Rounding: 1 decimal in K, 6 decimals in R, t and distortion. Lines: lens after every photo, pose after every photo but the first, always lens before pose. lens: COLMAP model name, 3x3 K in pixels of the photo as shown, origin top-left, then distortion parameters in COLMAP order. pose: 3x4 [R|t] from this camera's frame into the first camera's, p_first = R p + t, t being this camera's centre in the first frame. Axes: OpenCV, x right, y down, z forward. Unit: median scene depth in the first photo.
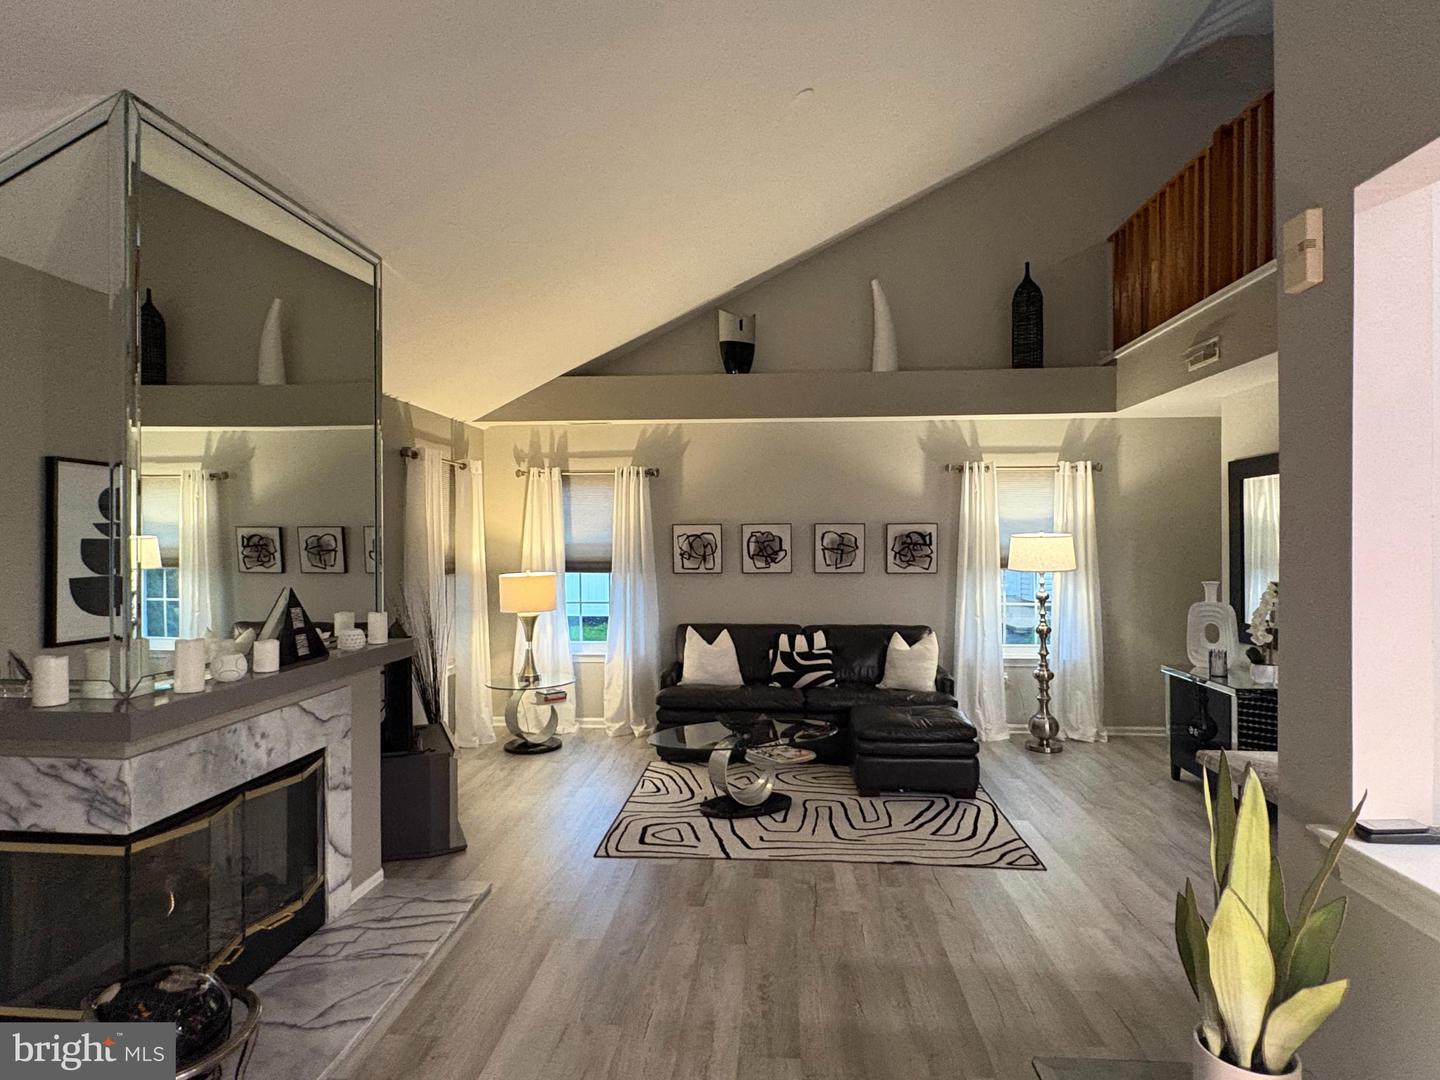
lens RADIAL K [[799.1, 0, 725.3], [0, 799.1, 538.6], [0, 0, 1]] dist [-0.001884, 0.000376]
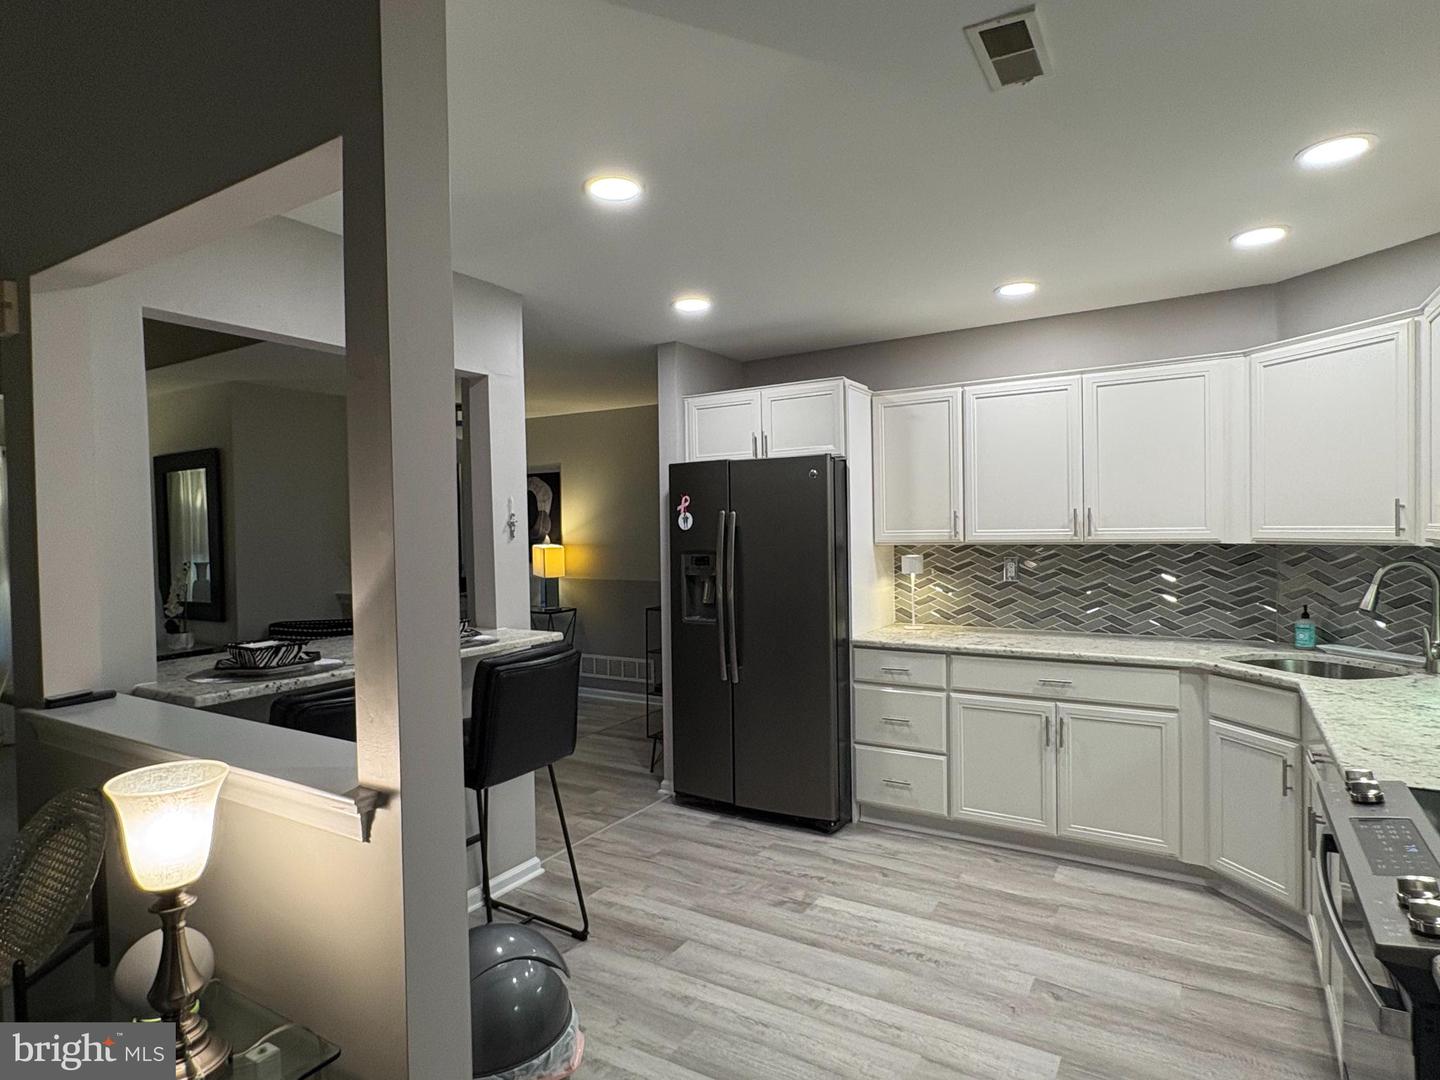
lens RADIAL K [[800.1, 0, 718.8], [0, 800.1, 539.3], [0, 0, 1]] dist [-0.002045, 0.002169]
pose [[0.464654, -0.024949, 0.885141, 0.011719], [0.017982, 0.999663, 0.018737, 0.011505], [-0.885310, 0.007210, 0.464946, -0.200517]]
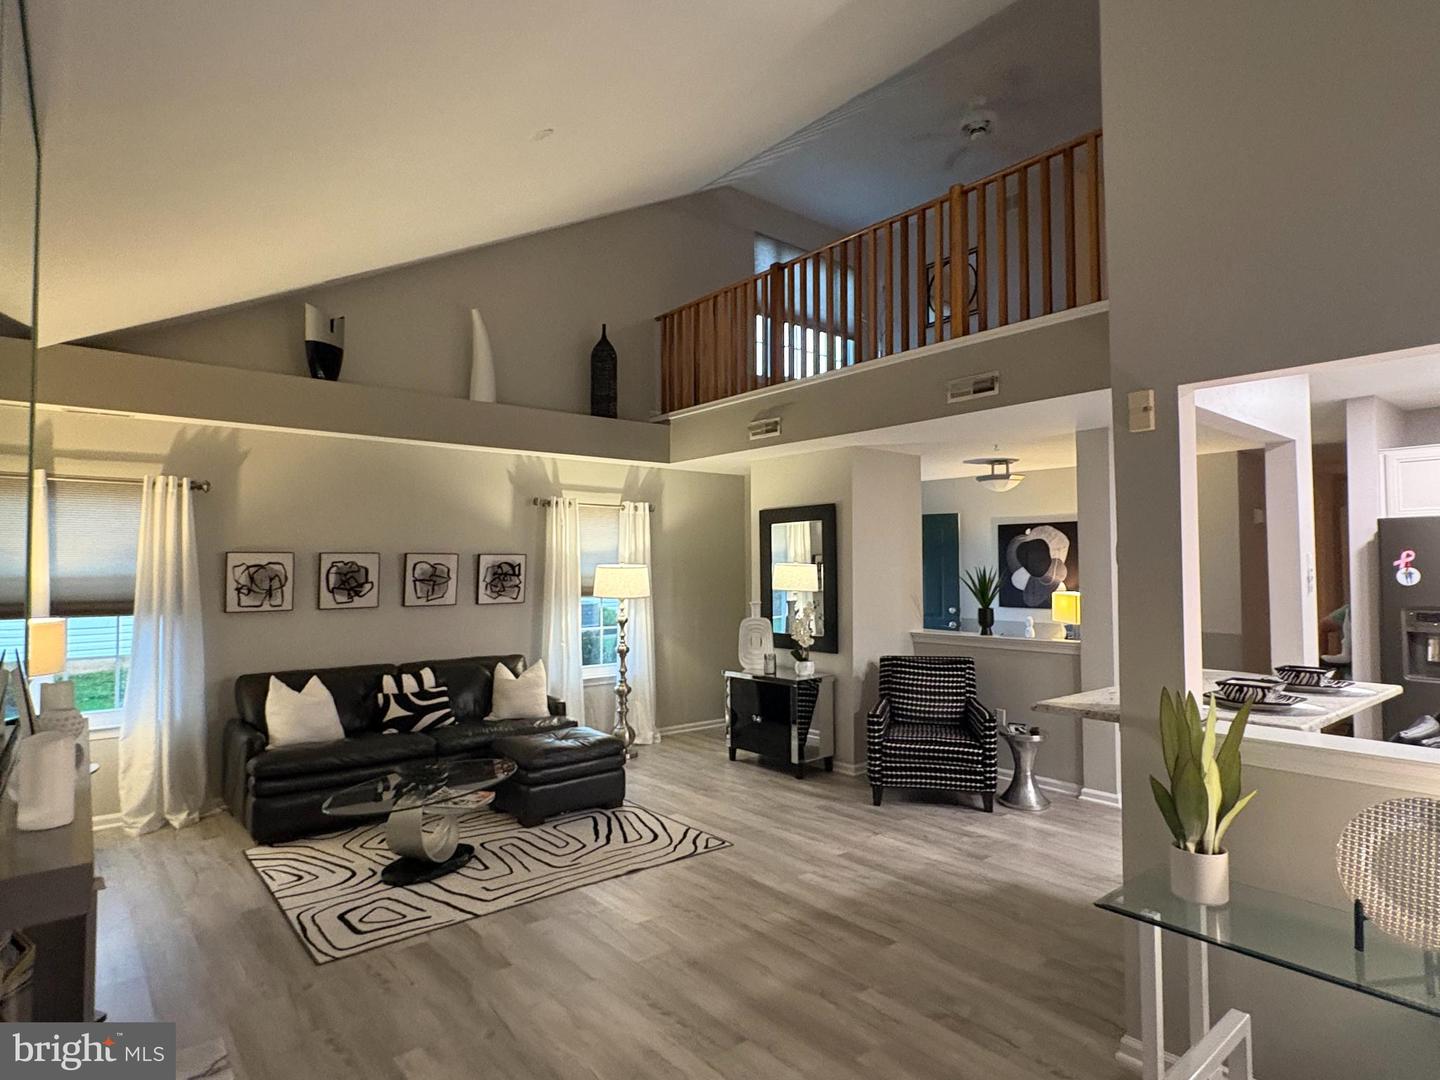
lens RADIAL K [[800.1, 0, 718.8], [0, 800.1, 539.3], [0, 0, 1]] dist [-0.002045, 0.002169]
pose [[0.722538, 0.024345, 0.690903, -0.319226], [0.001250, 0.999332, -0.036520, -0.000541], [-0.691330, 0.027251, 0.722025, 0.092909]]
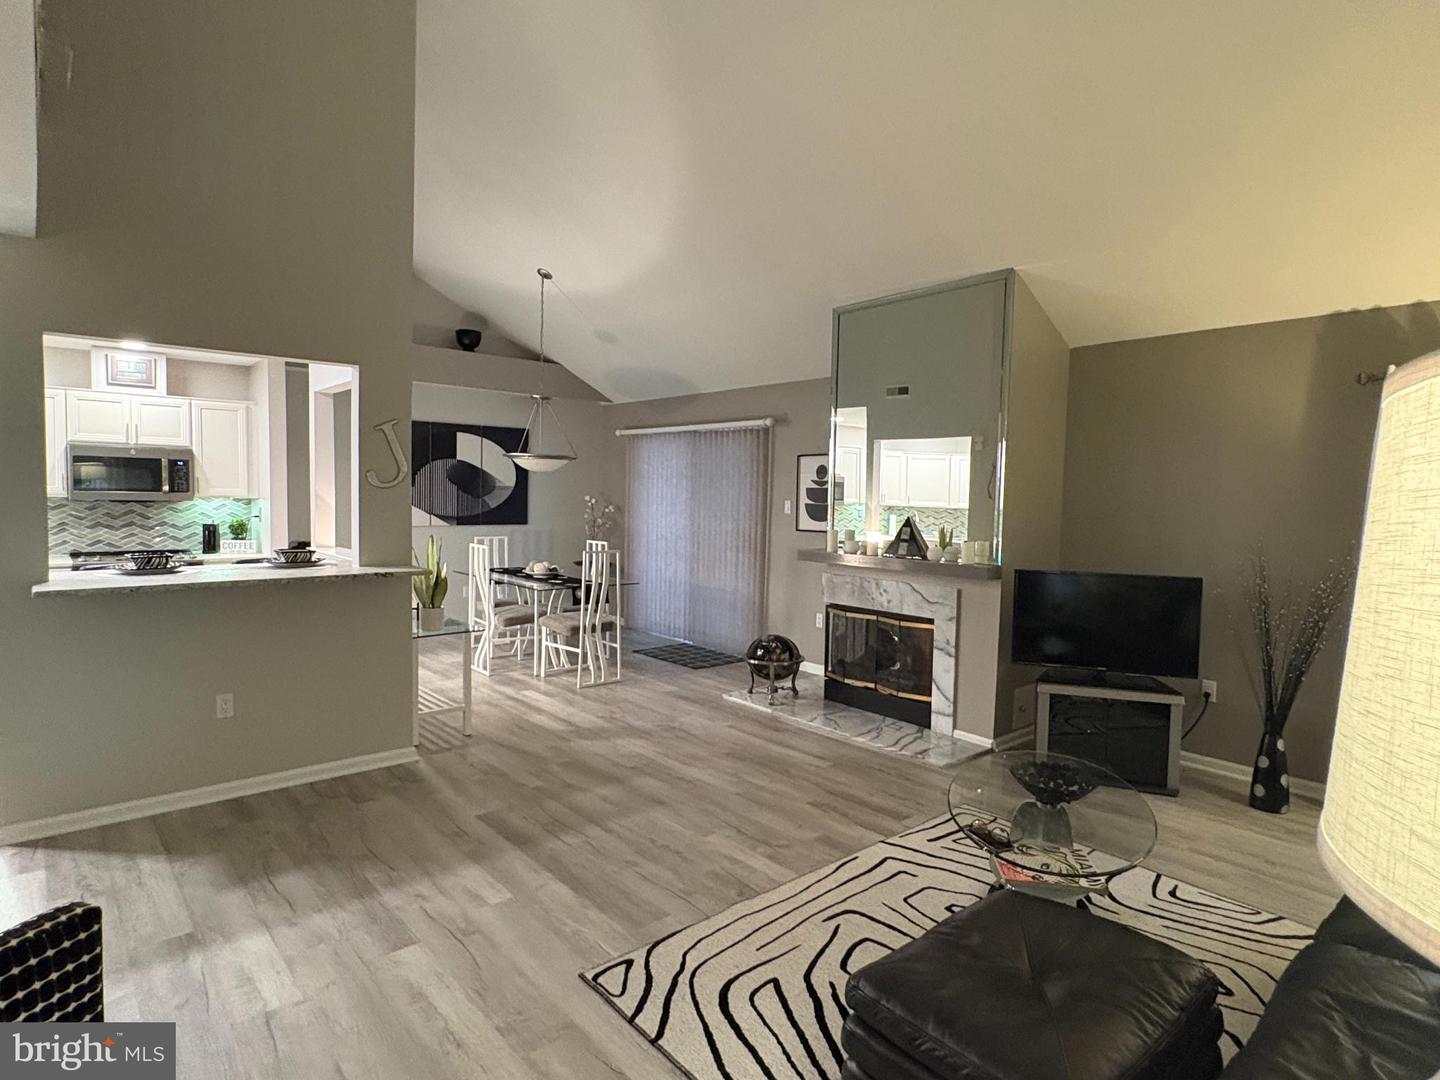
lens RADIAL K [[800.1, 0, 718.8], [0, 800.1, 539.3], [0, 0, 1]] dist [-0.002045, 0.002169]
pose [[-0.708036, 0.028723, -0.705592, 0.544087], [-0.018866, 0.998046, 0.059559, 0.008589], [0.705925, 0.055482, -0.706111, 1.070292]]
